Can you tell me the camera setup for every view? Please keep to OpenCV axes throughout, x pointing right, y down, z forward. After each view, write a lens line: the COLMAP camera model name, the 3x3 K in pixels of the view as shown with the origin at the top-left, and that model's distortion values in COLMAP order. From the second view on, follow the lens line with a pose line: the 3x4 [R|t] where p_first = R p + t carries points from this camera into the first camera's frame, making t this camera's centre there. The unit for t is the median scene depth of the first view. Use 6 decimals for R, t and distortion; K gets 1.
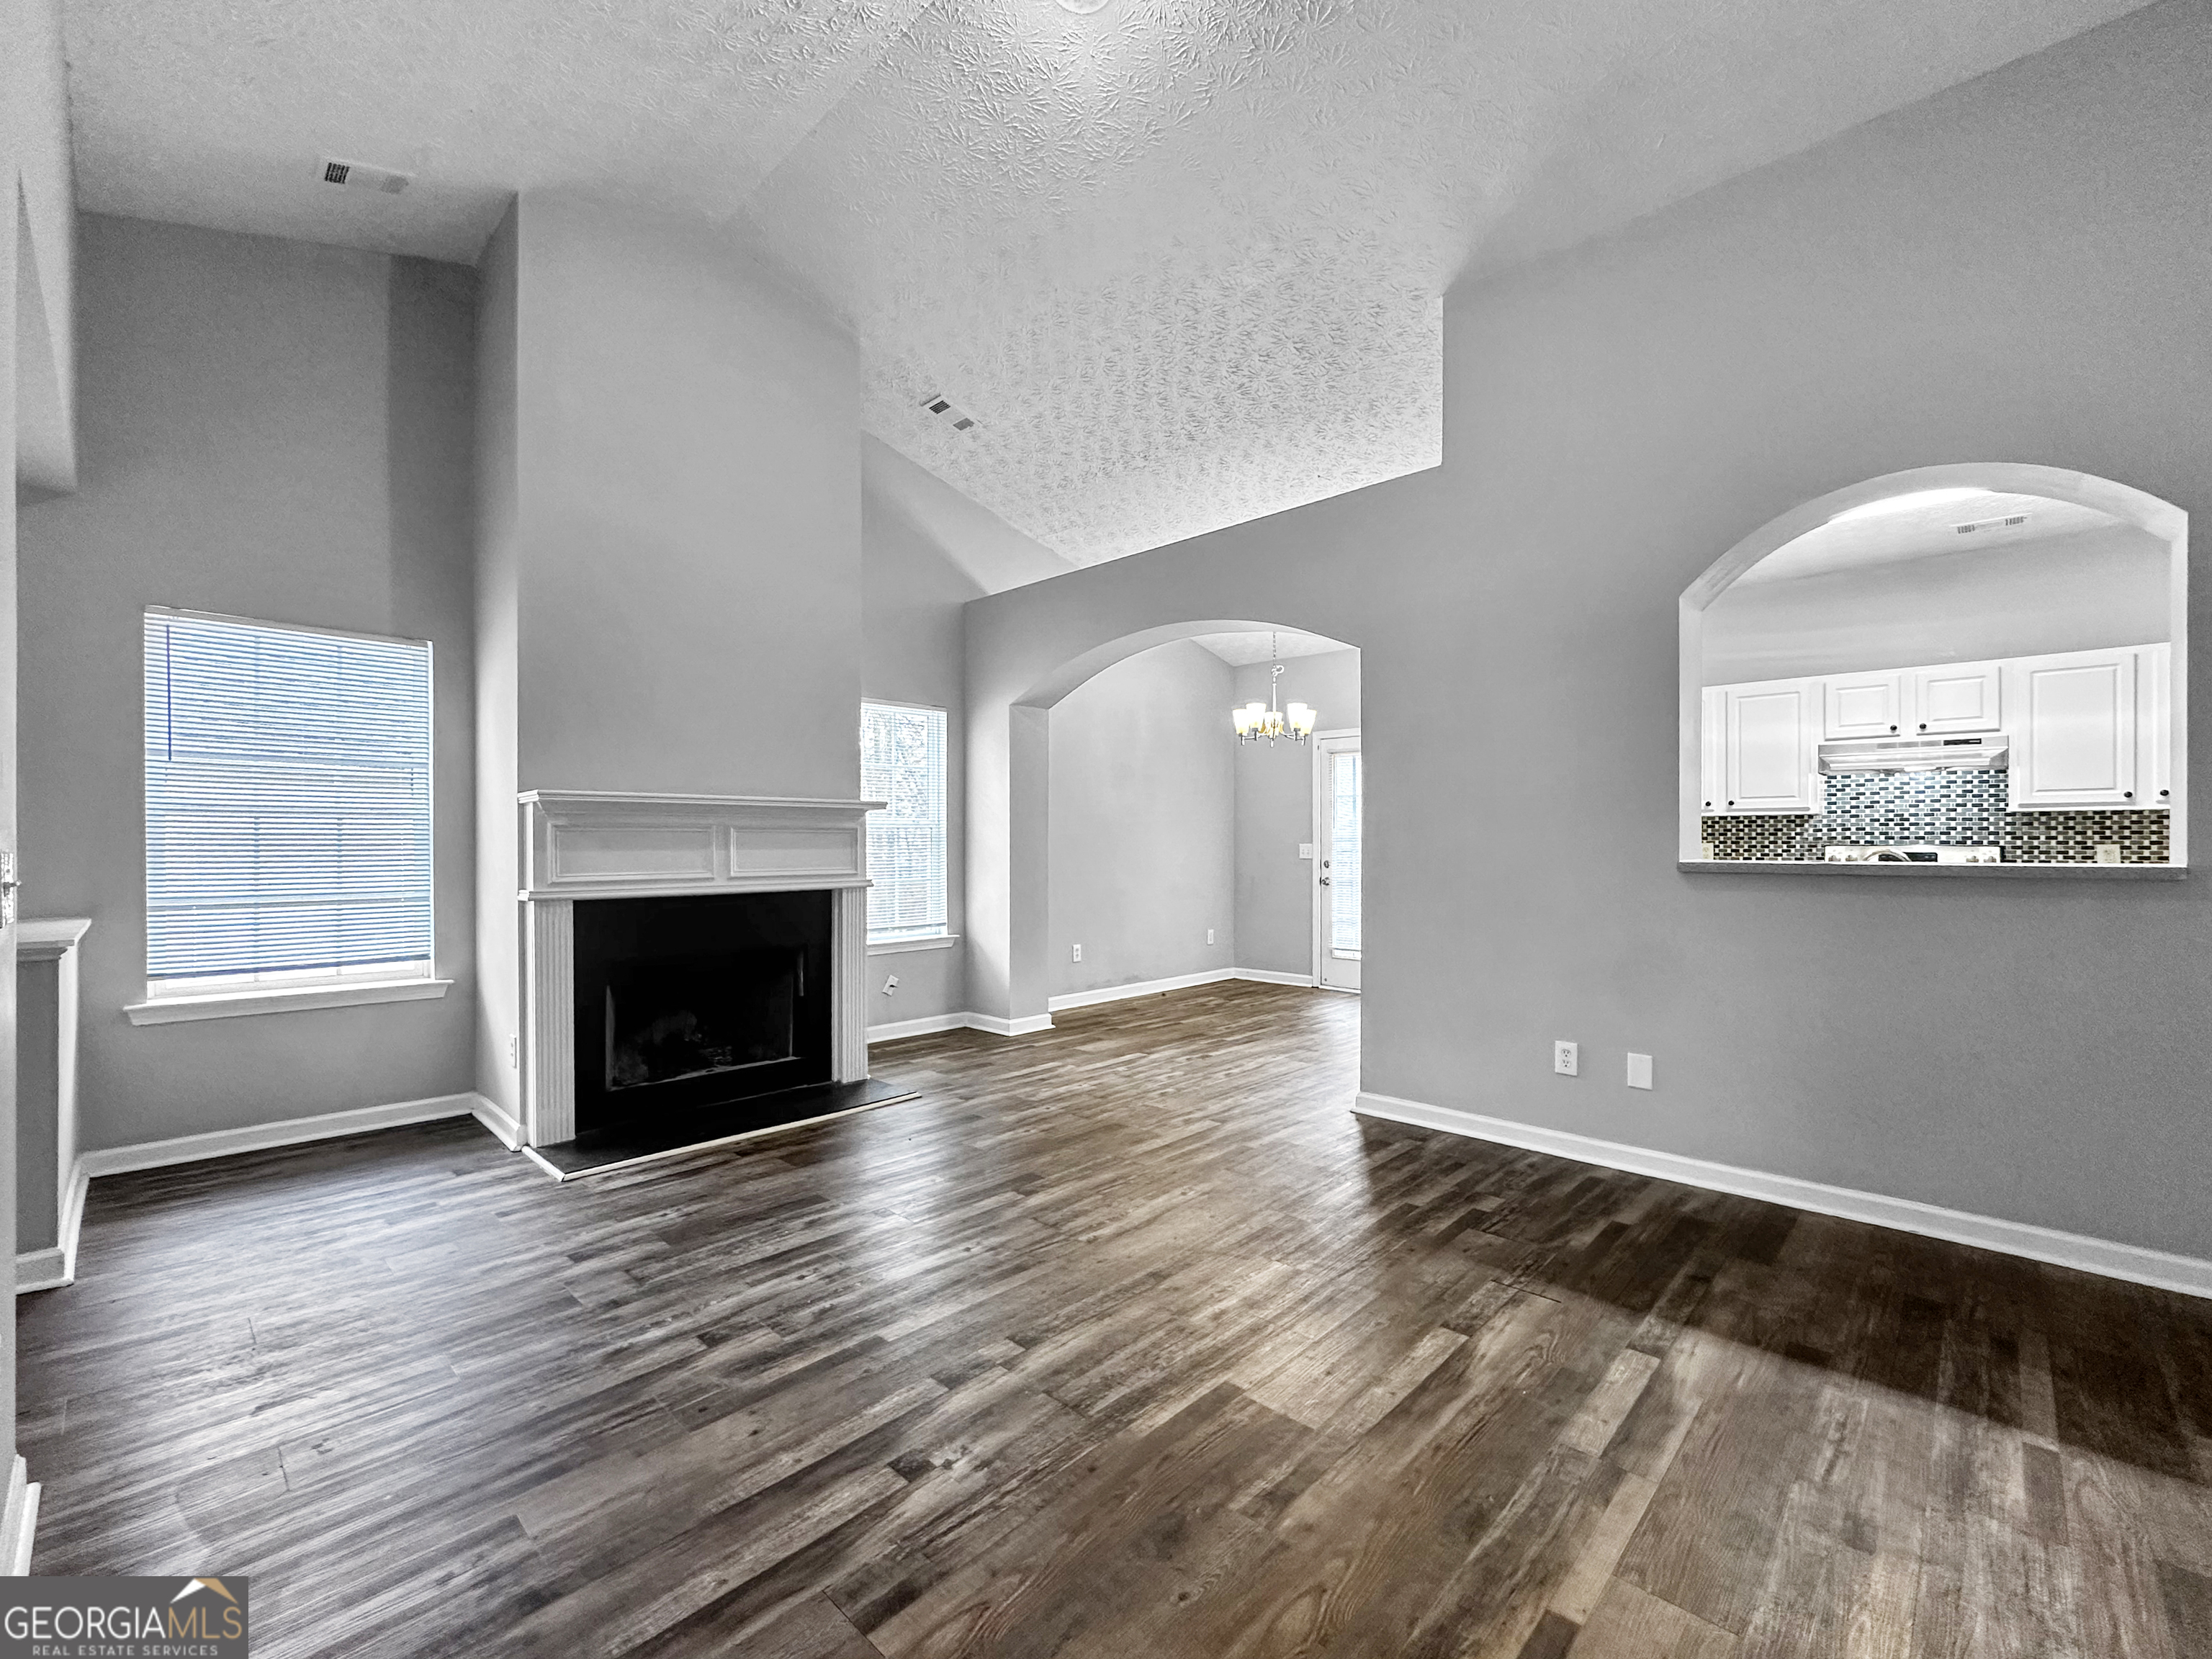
lens RADIAL K [[935.4, 0, 1106.0], [0, 935.4, 829.5], [0, 0, 1]] dist [-0.001902, -0.000009]
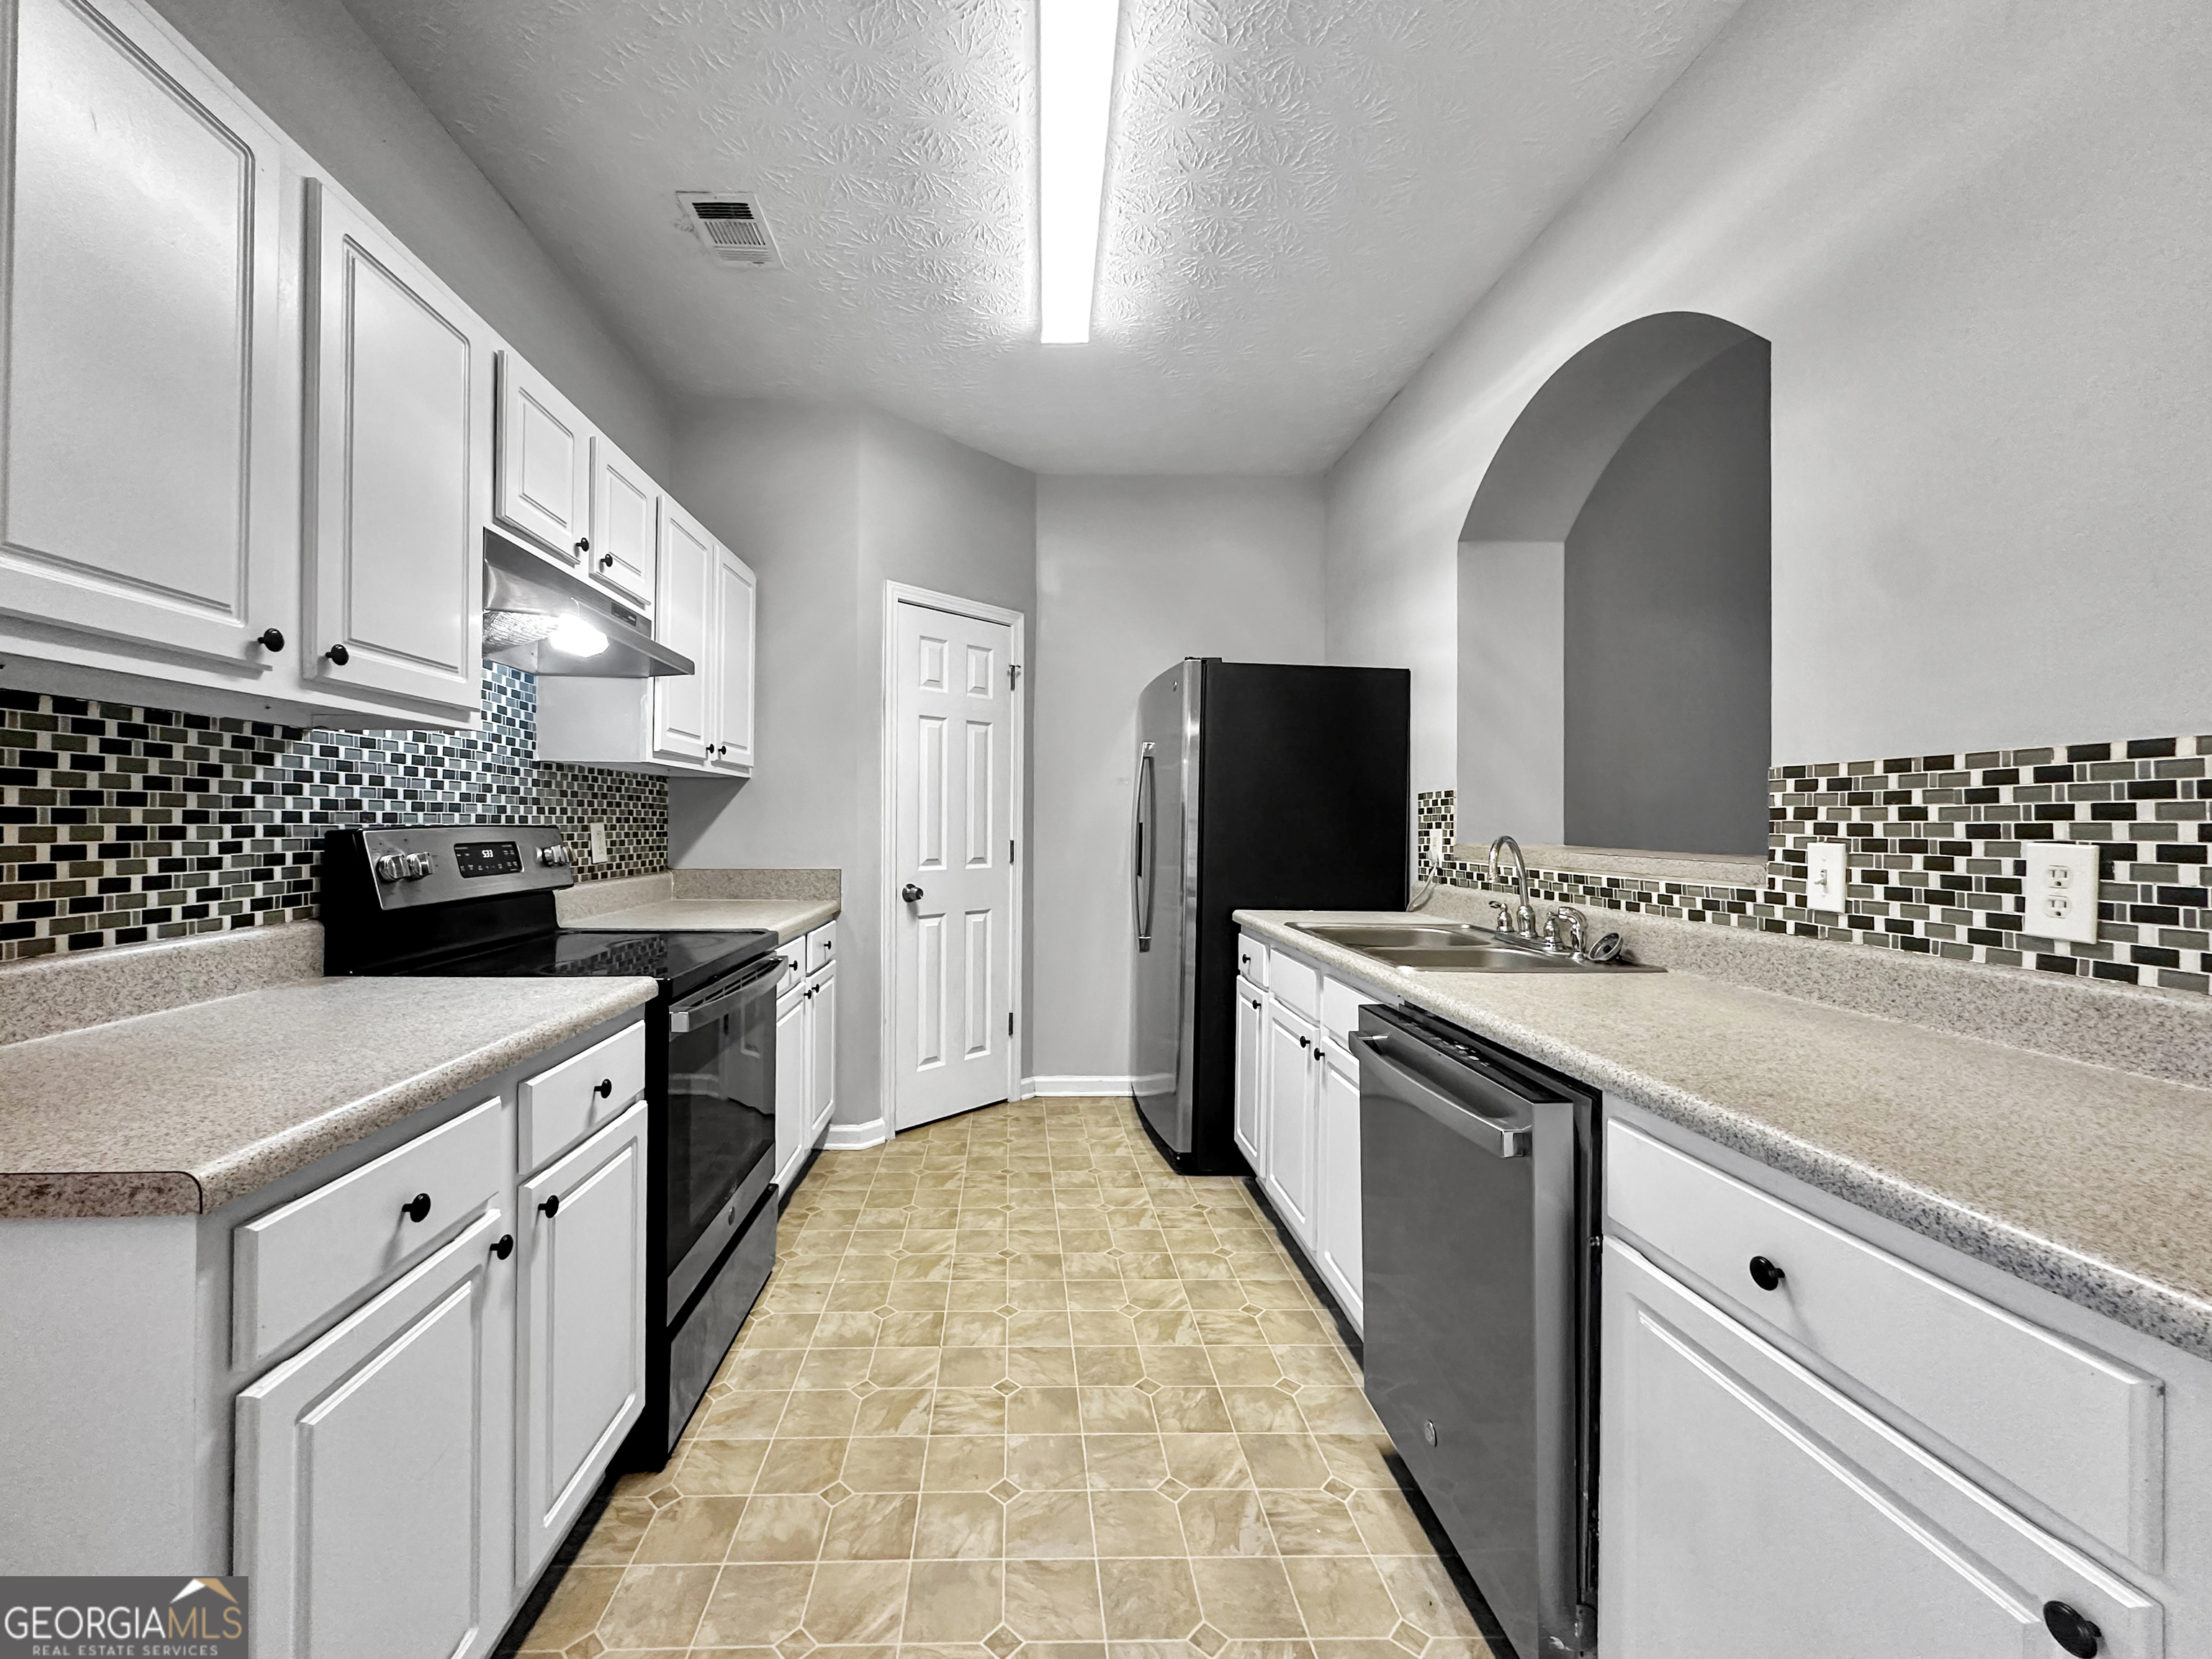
lens RADIAL K [[920.4, 0, 1024.7], [0, 920.4, 819.6], [0, 0, 1]] dist [-0.002919, -0.000087]
pose [[-0.702975, 0.004242, 0.711202, 0.395374], [-0.006711, 0.999898, -0.012598, 0.017802], [-0.711183, -0.013629, -0.702875, 1.103648]]
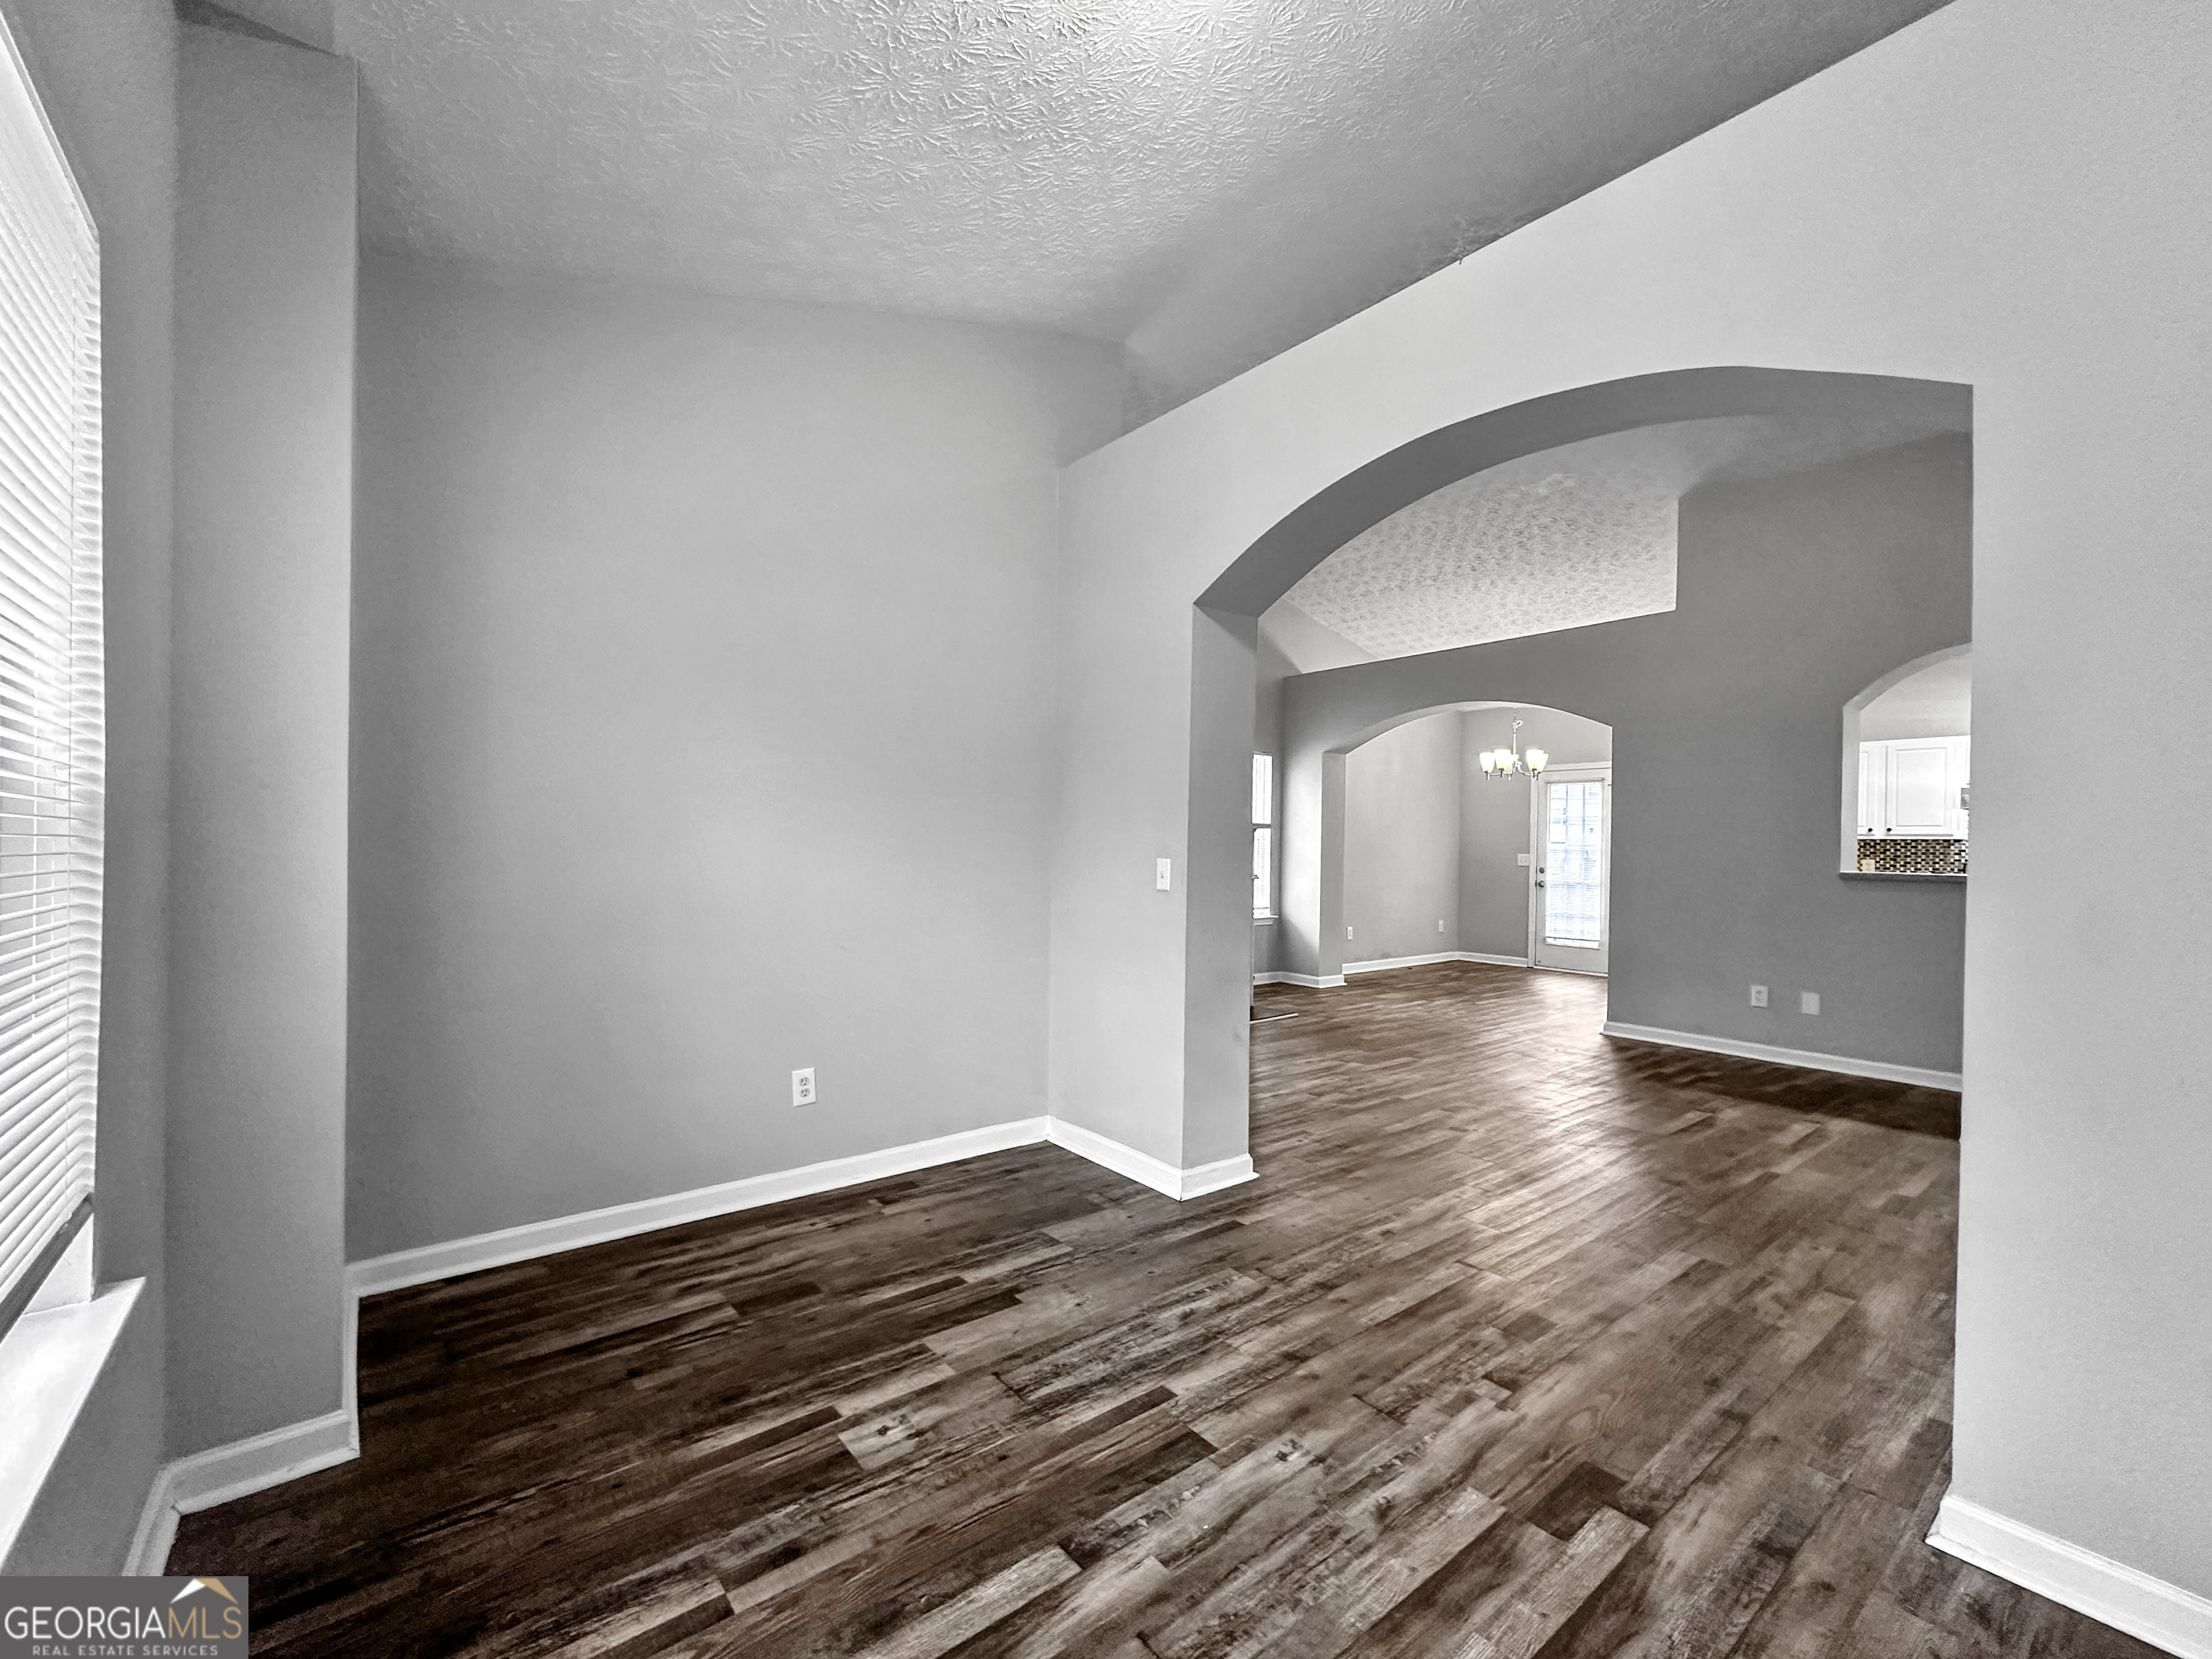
lens RADIAL K [[925.3, 0, 1104.7], [0, 925.3, 835.7], [0, 0, 1]] dist [0.001209, 0.000210]
pose [[0.990977, 0.013497, -0.133353, -0.276556], [-0.013036, 0.999906, 0.004334, -0.011565], [0.133399, -0.002556, 0.991059, -0.482356]]
